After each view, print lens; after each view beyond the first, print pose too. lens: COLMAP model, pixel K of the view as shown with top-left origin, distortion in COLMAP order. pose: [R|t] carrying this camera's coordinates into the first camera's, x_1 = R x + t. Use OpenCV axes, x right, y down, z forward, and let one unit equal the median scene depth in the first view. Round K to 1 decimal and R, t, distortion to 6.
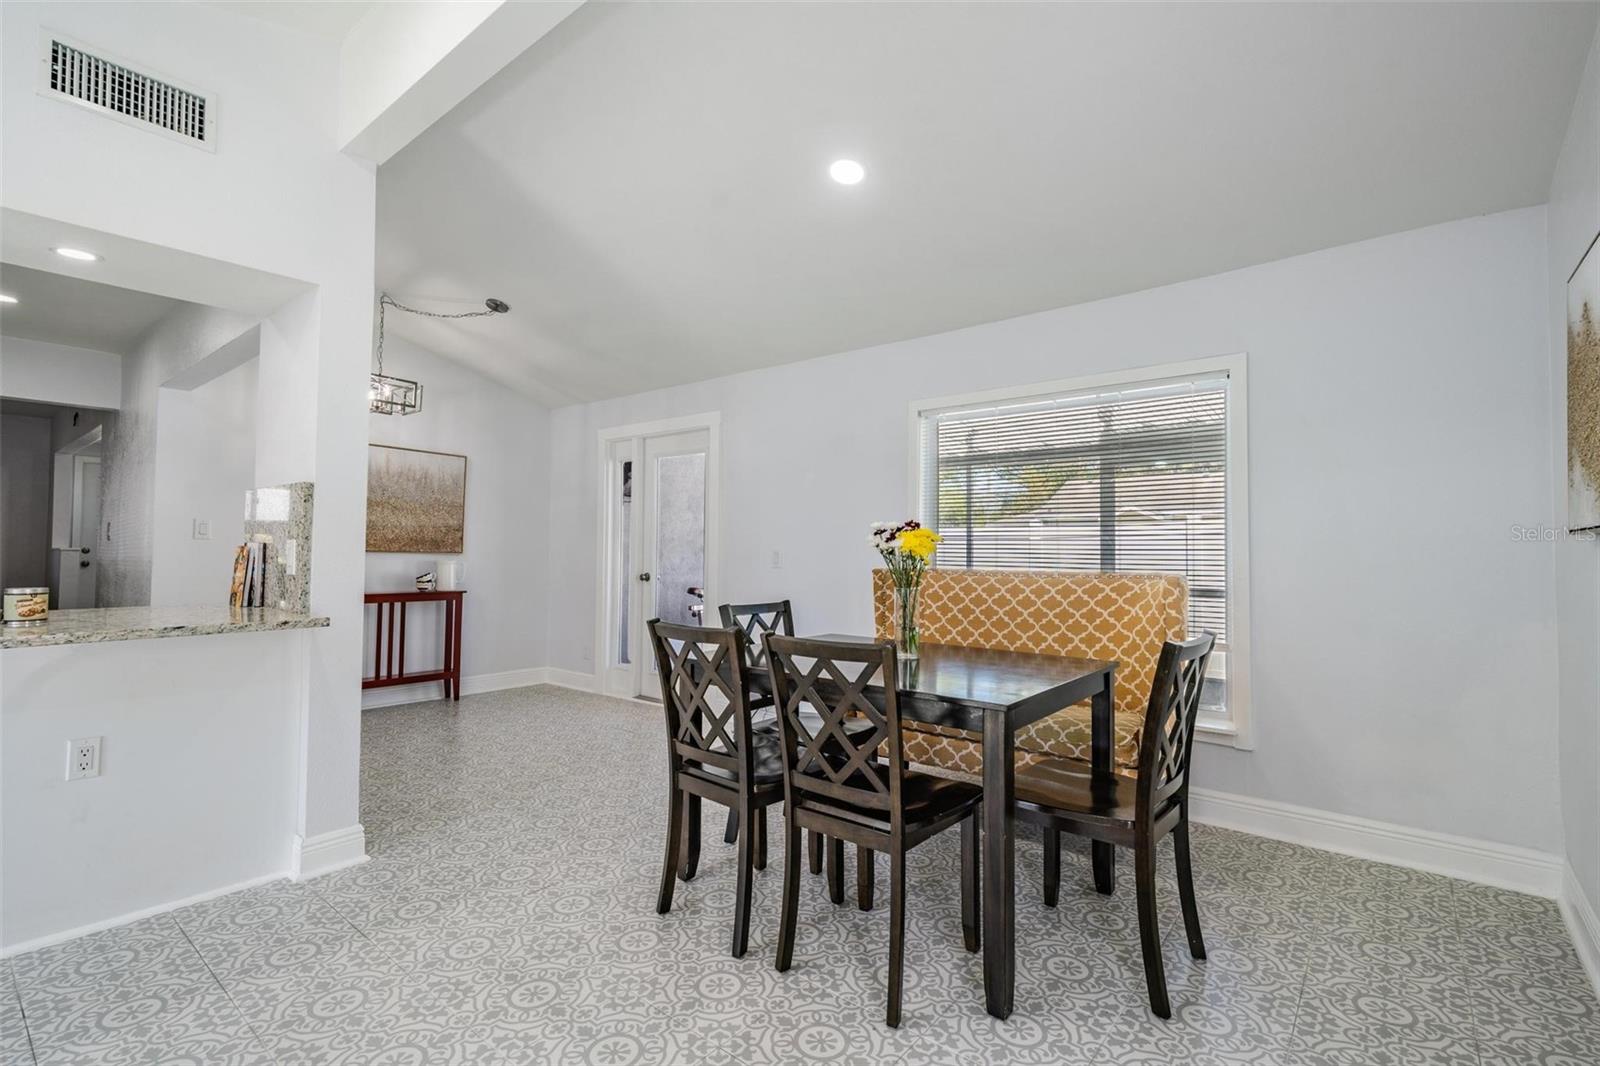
lens RADIAL K [[710.6, 0, 785.8], [0, 710.6, 523.0], [0, 0, 1]] dist [-0.001455, 0.000164]
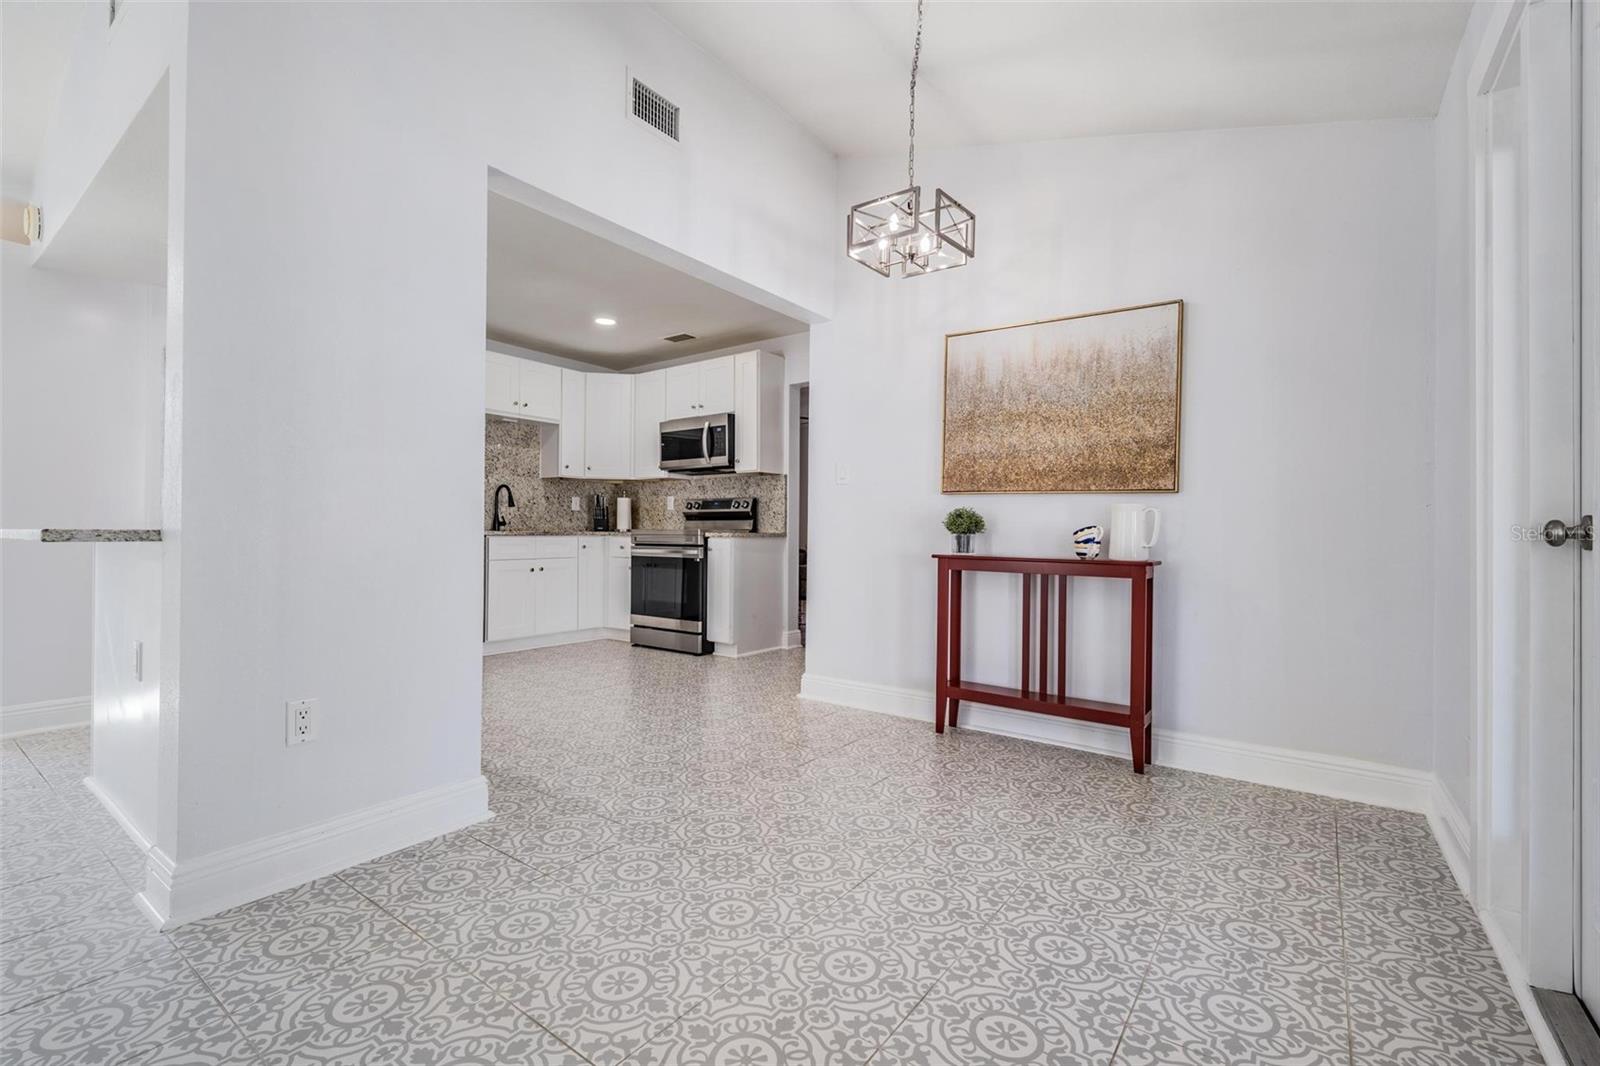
lens RADIAL K [[710.6, 0, 792.8], [0, 710.6, 528.8], [0, 0, 1]] dist [-0.001455, 0.000164]
pose [[0.038470, -0.017401, -0.999108, 0.049527], [0.027608, 0.999485, -0.016345, 0.078190], [0.998878, -0.026955, 0.038931, 0.776010]]
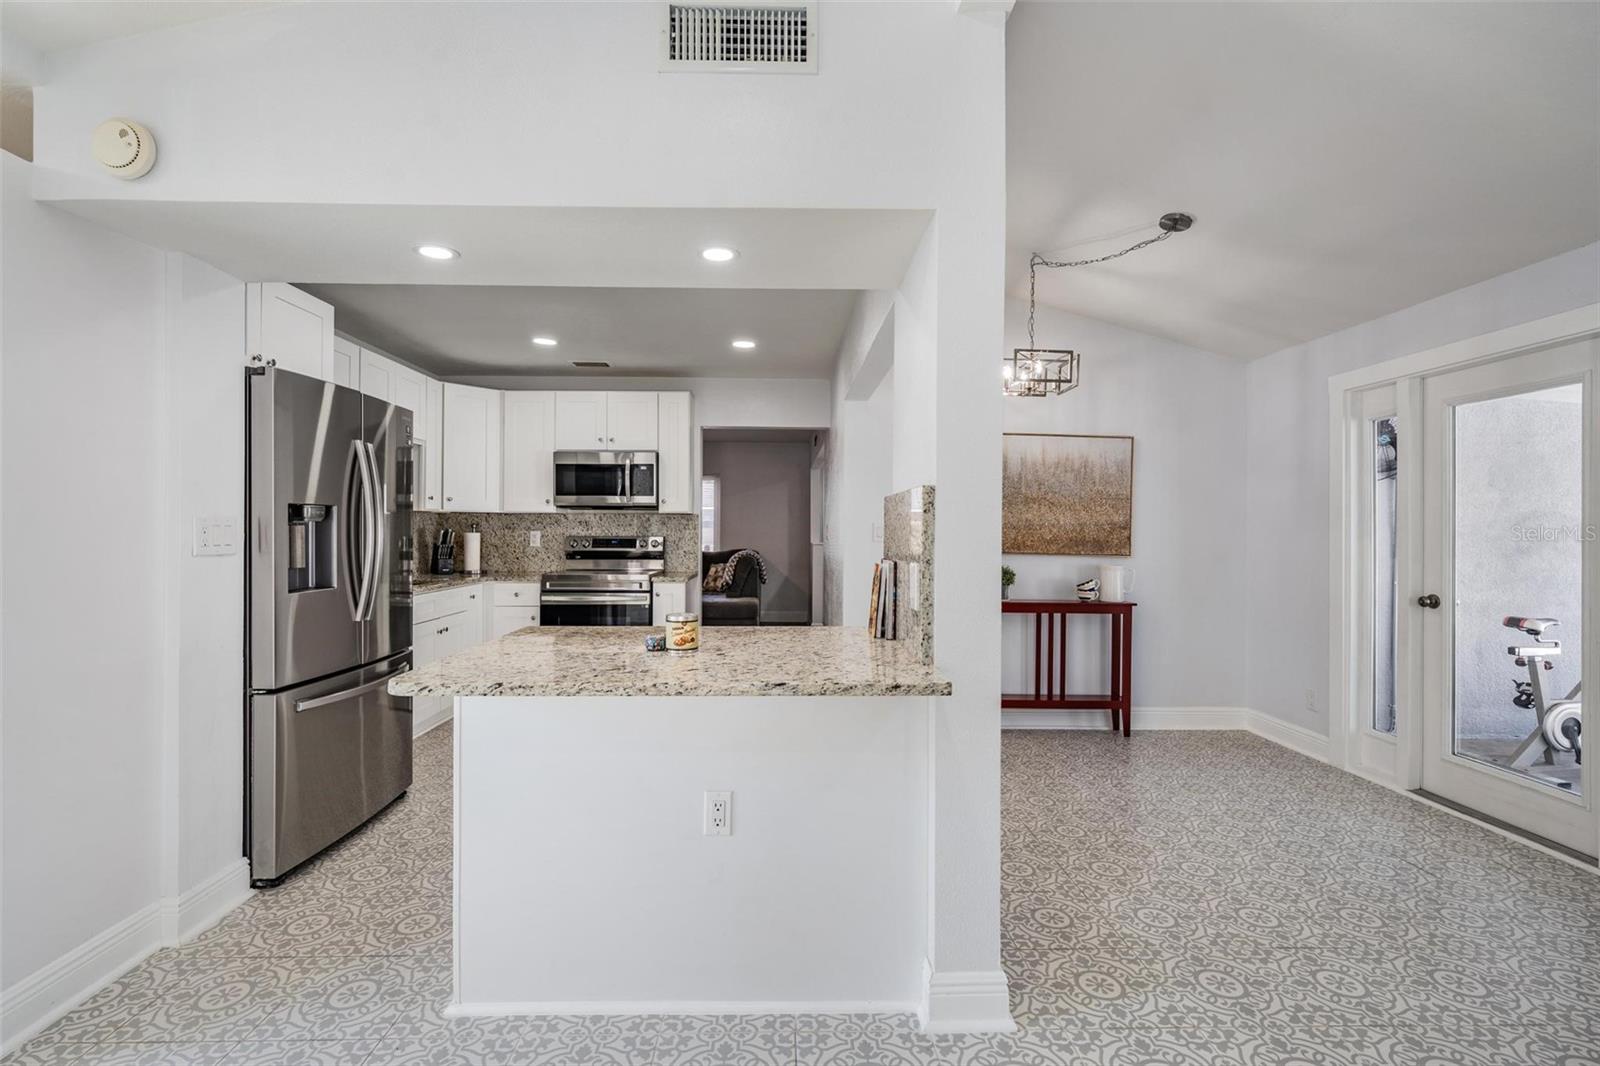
lens RADIAL K [[710.6, 0, 794.9], [0, 710.6, 535.8], [0, 0, 1]] dist [-0.001455, 0.000164]
pose [[0.652203, -0.001026, -0.758044, -0.097538], [0.028947, 0.999303, 0.023552, -0.012463], [0.757492, -0.037303, 0.651778, 0.195204]]
